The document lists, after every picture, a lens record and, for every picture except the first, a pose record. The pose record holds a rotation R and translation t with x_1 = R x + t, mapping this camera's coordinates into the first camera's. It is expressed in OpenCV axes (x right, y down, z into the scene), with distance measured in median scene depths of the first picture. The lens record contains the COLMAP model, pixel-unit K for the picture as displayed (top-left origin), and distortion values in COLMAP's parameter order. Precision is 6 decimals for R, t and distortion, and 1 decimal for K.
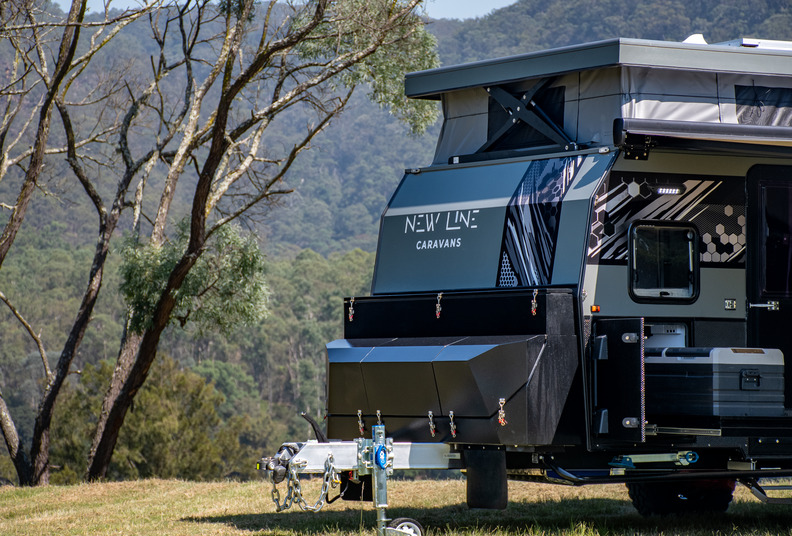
lens RADIAL K [[2633.3, 0, 377.3], [0, 2633.3, 266.9], [0, 0, 1]] dist [1.033296, 0.167758]
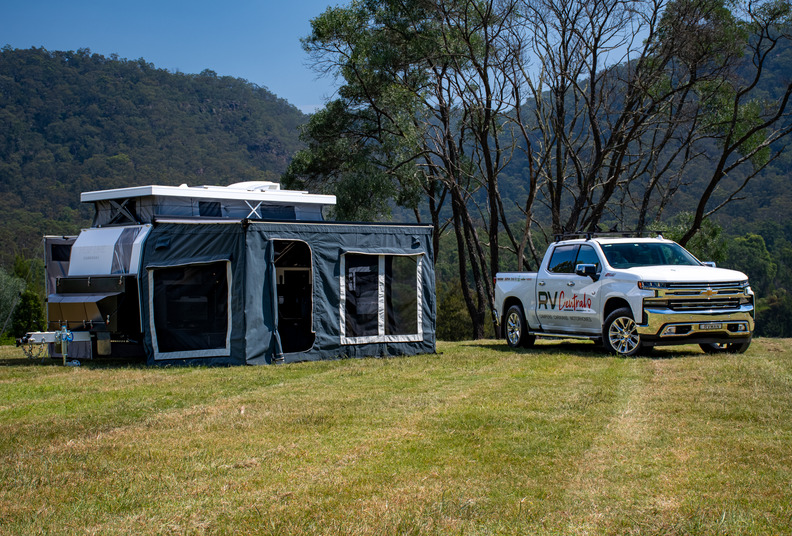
lens RADIAL K [[1471.3, 0, 396.0], [0, 1471.3, 268.0], [0, 0, 1]] dist [0.357247, 0.126638]
pose [[0.989912, -0.008133, 0.141451, 0.121268], [0.004306, 0.999617, 0.027338, -0.040750], [-0.141620, -0.026453, 0.989568, -0.581918]]
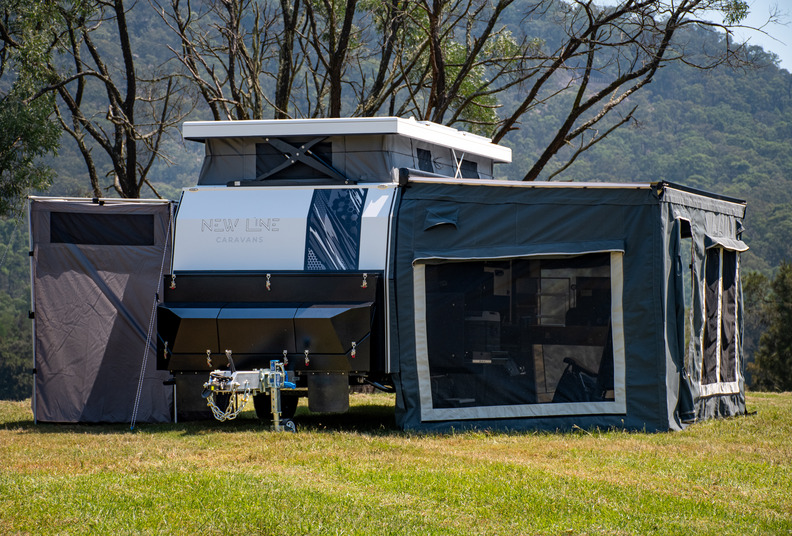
lens RADIAL K [[2304.4, 0, 396.0], [0, 2304.4, 268.0], [0, 0, 1]] dist [0.855084, 0.973511]
pose [[0.799135, 0.017173, 0.600906, -0.739280], [-0.030295, 0.999472, 0.011725, -0.011397], [-0.600388, -0.027575, 0.799233, -0.117281]]
